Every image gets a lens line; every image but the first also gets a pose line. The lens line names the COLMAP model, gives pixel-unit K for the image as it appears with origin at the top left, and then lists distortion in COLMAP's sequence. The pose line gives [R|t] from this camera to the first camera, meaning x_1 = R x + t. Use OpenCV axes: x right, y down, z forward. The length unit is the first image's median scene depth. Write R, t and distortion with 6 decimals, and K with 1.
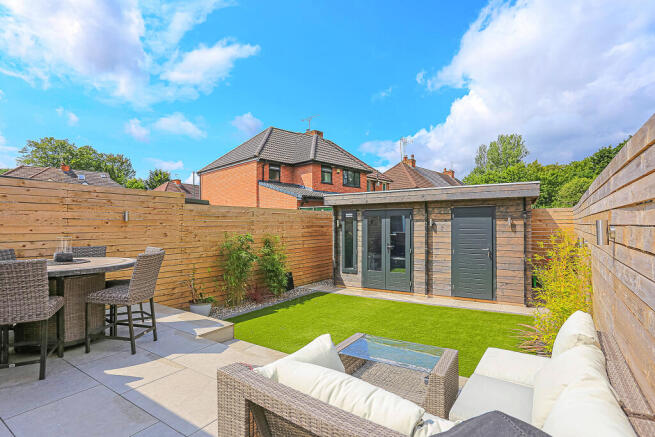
lens RADIAL K [[316.7, 0, 319.8], [0, 316.7, 220.0], [0, 0, 1]] dist [-0.063834, 0.026611]
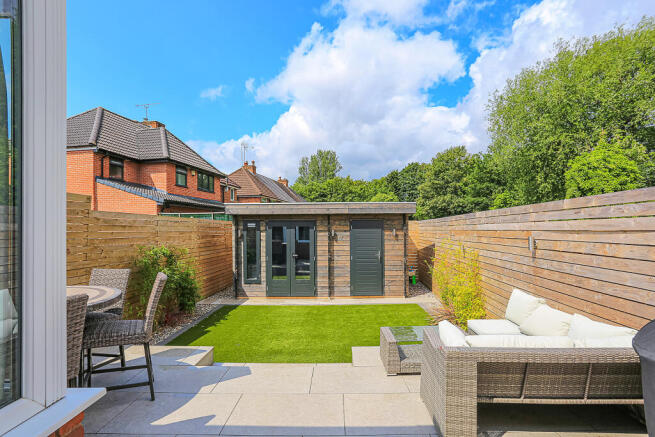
lens RADIAL K [[328.4, 0, 327.9], [0, 328.4, 230.3], [0, 0, 1]] dist [-0.020534, 0.000299]
pose [[0.840981, 0.002954, 0.541057, -0.262573], [-0.010266, 0.999892, 0.010497, -0.011679], [-0.540967, -0.014382, 0.840921, 0.010634]]
